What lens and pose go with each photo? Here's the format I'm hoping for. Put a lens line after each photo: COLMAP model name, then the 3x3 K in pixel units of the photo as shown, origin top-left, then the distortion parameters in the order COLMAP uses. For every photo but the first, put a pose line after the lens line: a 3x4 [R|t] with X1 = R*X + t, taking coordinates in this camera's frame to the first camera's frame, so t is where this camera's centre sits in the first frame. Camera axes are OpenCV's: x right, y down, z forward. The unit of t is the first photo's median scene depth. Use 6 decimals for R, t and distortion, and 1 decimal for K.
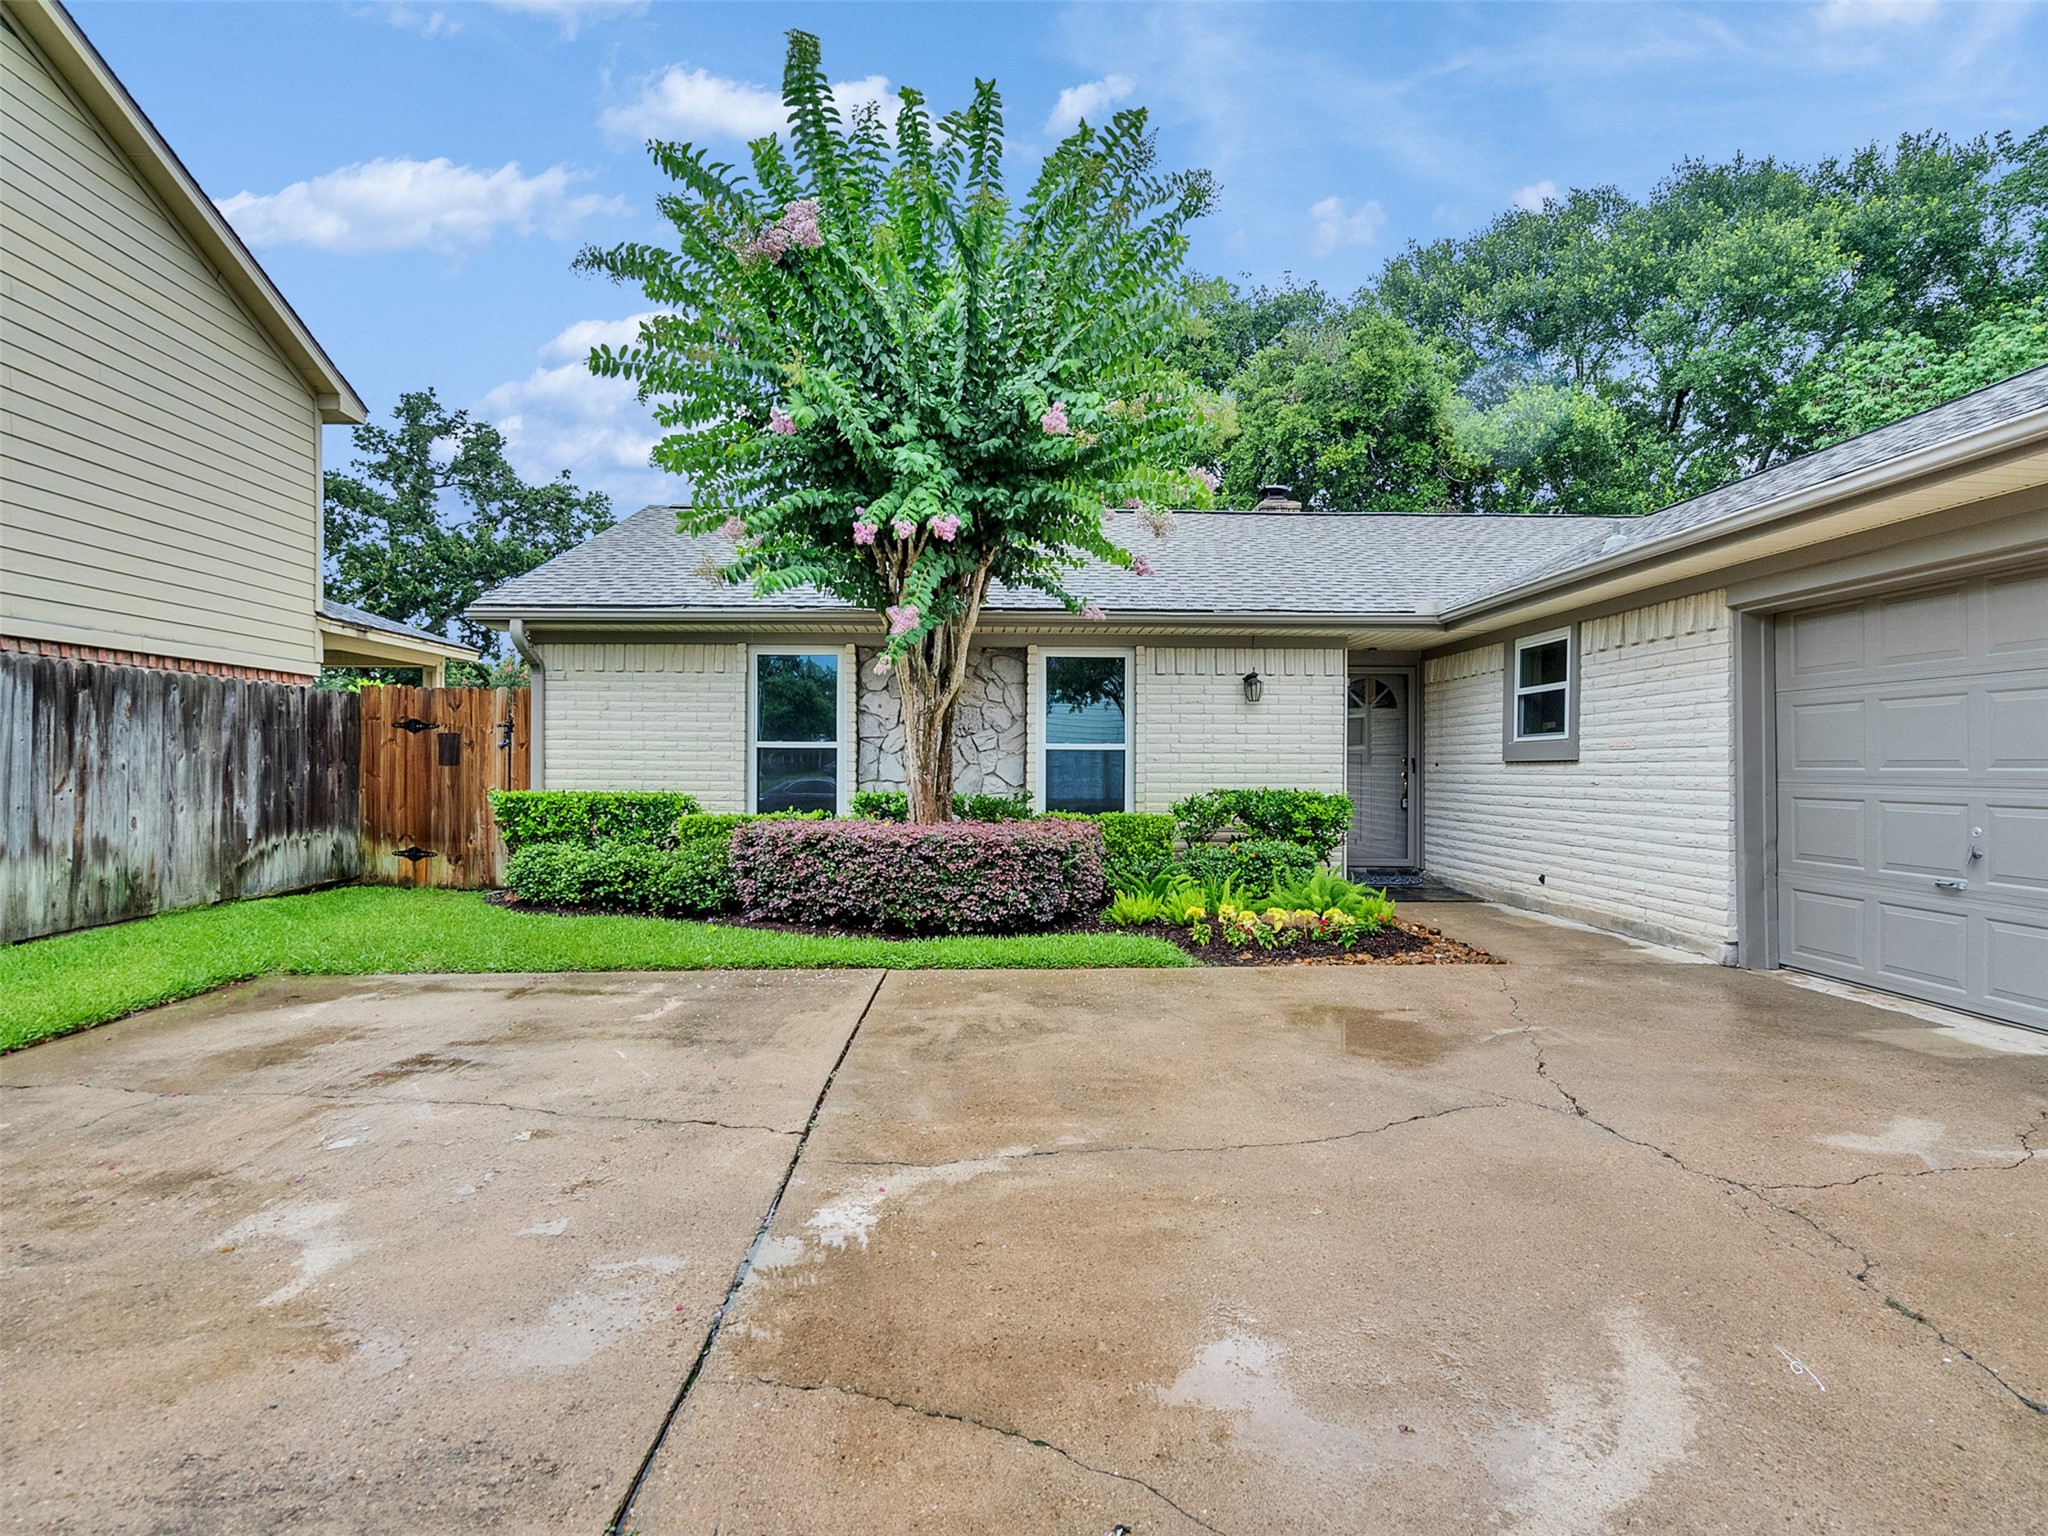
lens RADIAL K [[1049.4, 0, 1014.8], [0, 1049.4, 757.3], [0, 0, 1]] dist [-0.003575, 0.002225]
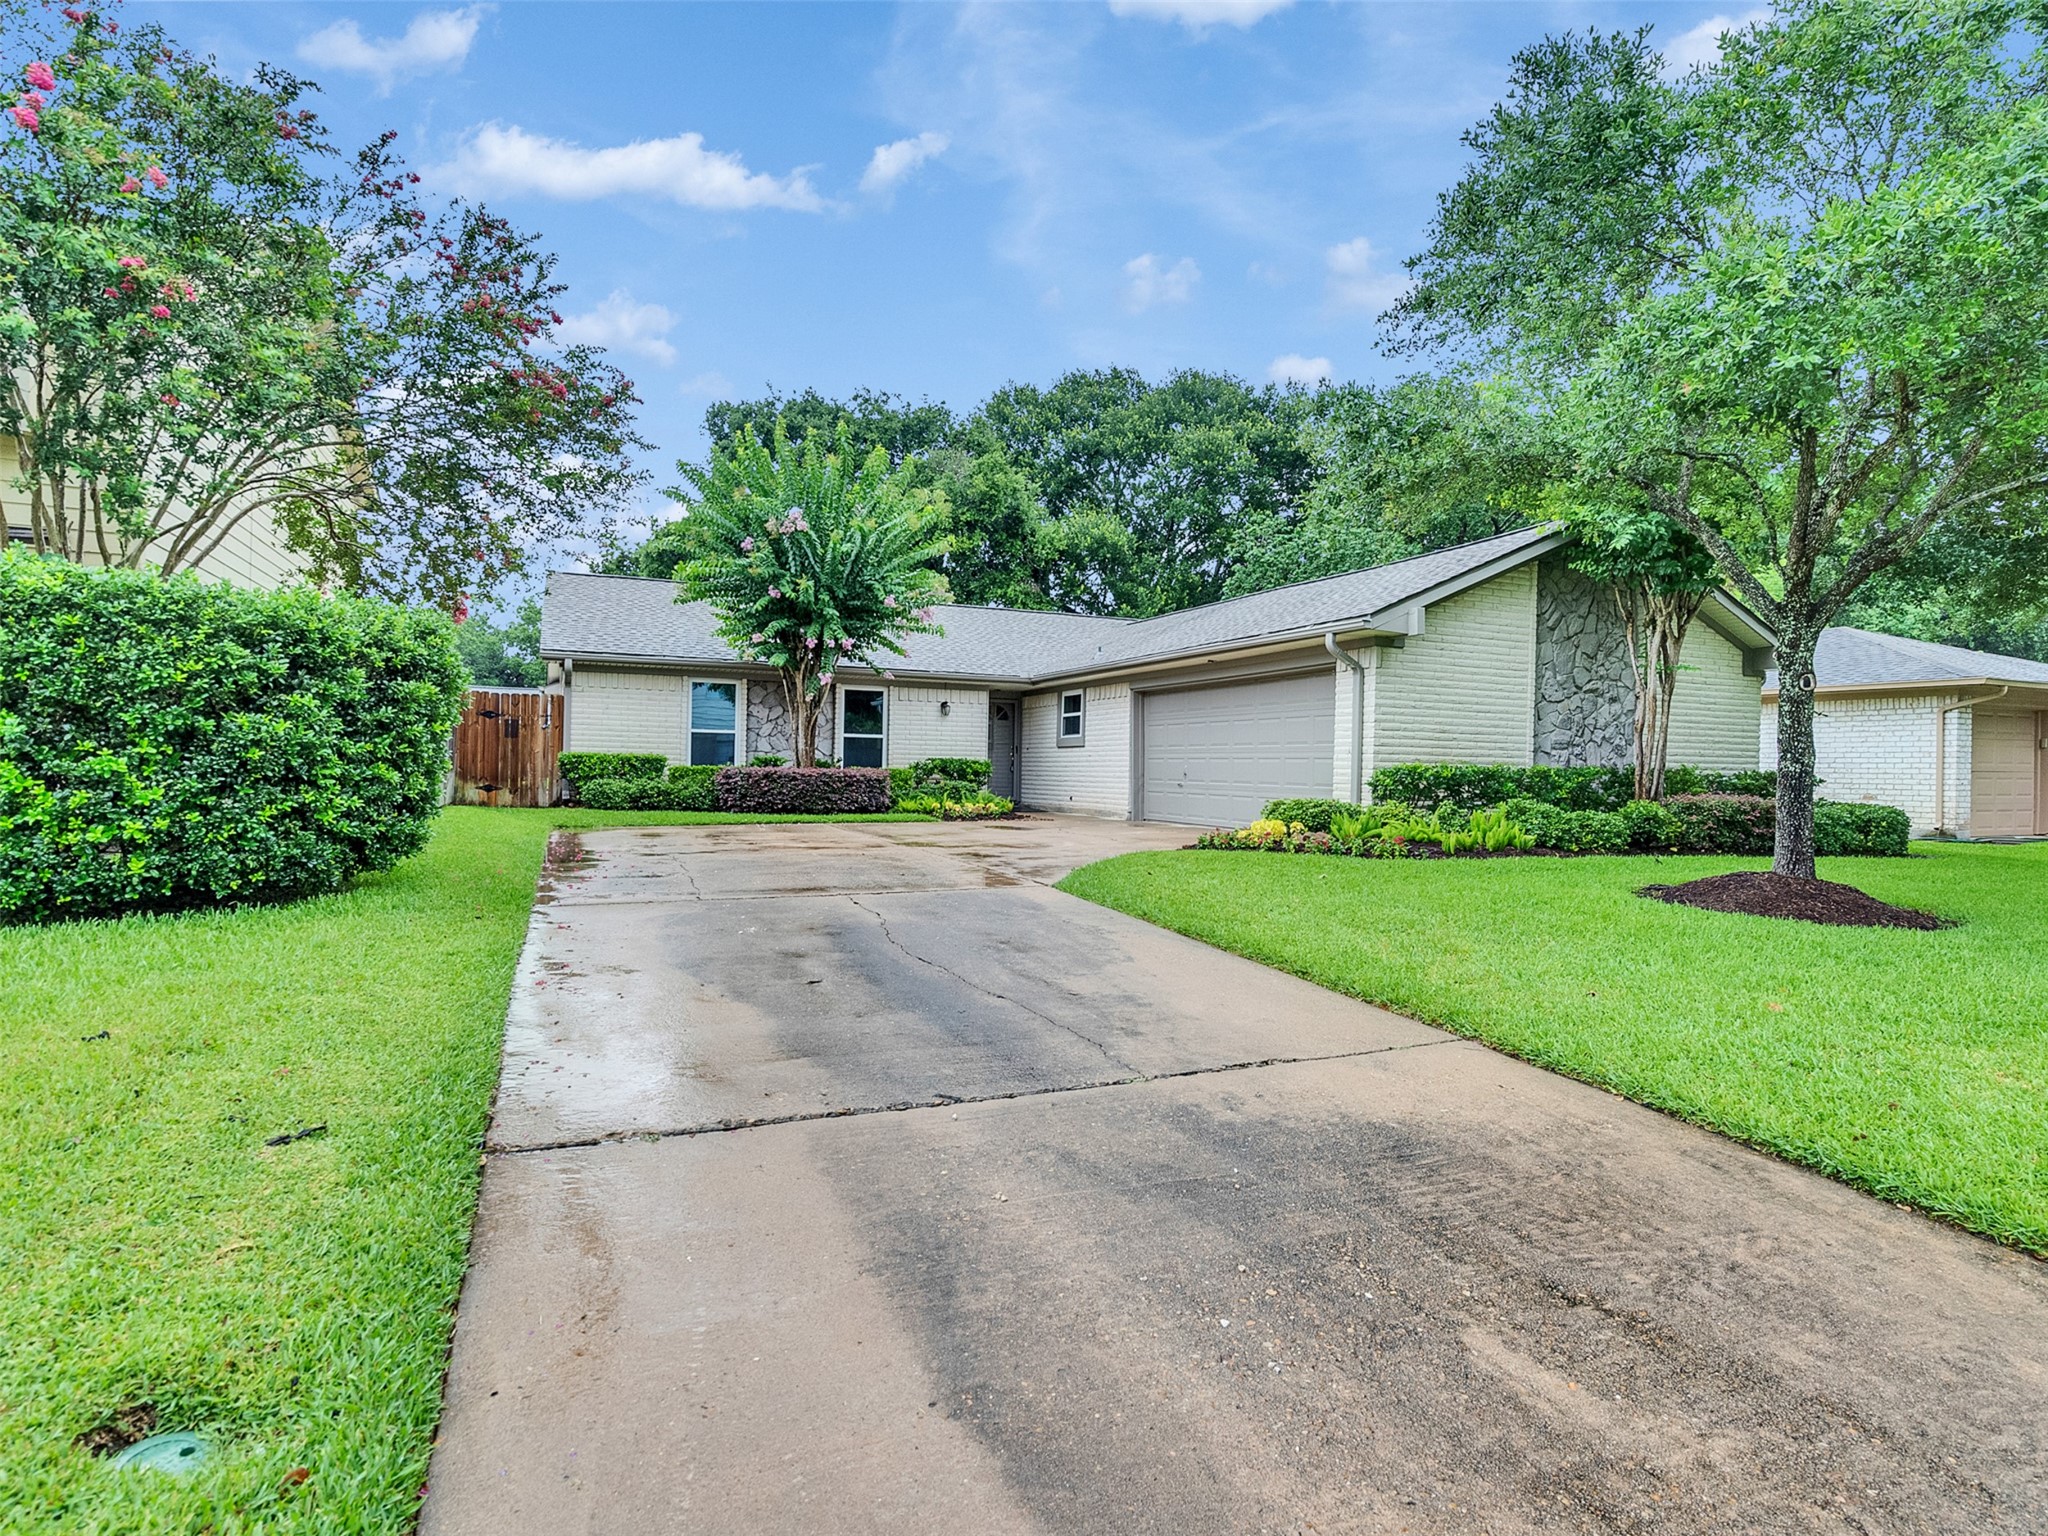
lens RADIAL K [[1049.4, 0, 1022.5], [0, 1049.4, 769.9], [0, 0, 1]] dist [-0.003575, 0.002225]
pose [[0.924506, 0.011081, 0.381007, -0.415806], [-0.016021, 0.999824, 0.009797, 0.030721], [-0.380831, -0.015161, 0.924520, -0.958153]]
